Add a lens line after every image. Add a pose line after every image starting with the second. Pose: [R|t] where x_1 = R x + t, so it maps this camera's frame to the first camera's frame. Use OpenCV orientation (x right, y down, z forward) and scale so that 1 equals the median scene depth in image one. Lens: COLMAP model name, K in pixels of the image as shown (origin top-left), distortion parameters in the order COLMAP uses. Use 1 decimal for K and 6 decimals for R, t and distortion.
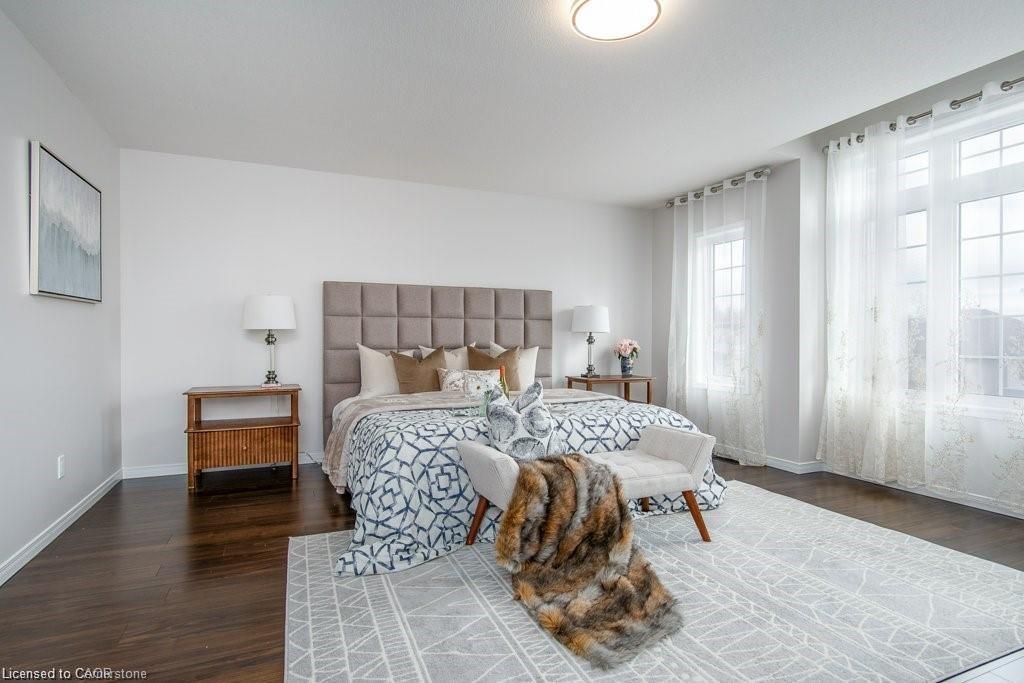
lens RADIAL K [[534.3, 0, 510.5], [0, 534.3, 342.5], [0, 0, 1]] dist [-0.001215, 0.000490]
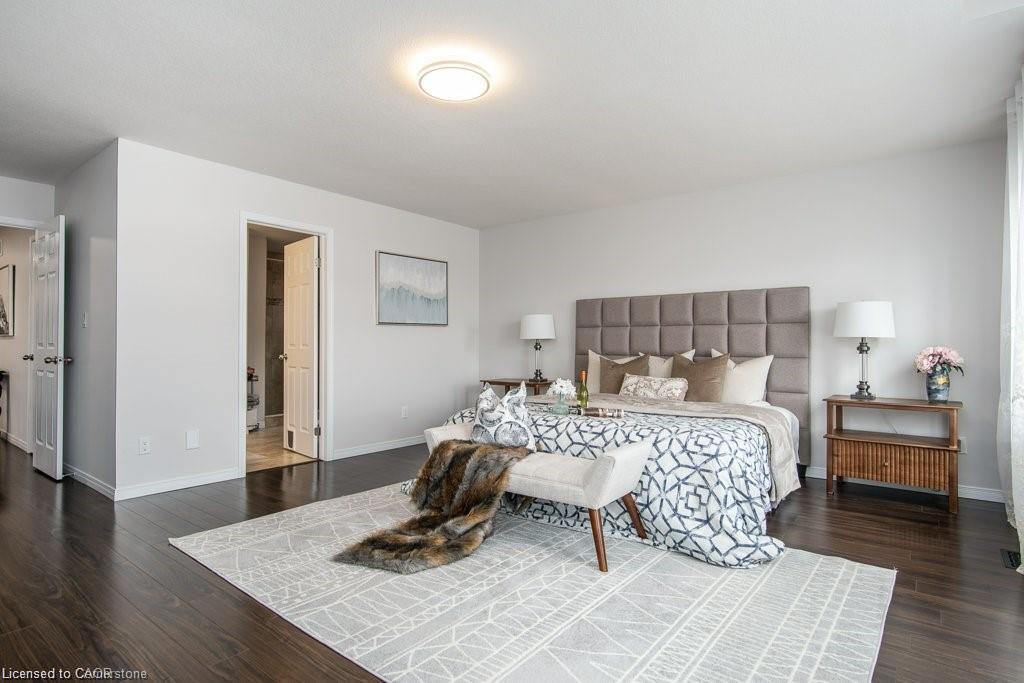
lens RADIAL K [[534.3, 0, 510.5], [0, 534.3, 342.5], [0, 0, 1]] dist [-0.001215, 0.000490]
pose [[0.478645, -0.005166, -0.877993, 0.716922], [-0.005614, 0.999944, -0.008944, -0.003404], [0.877991, 0.009210, 0.478589, 0.279318]]
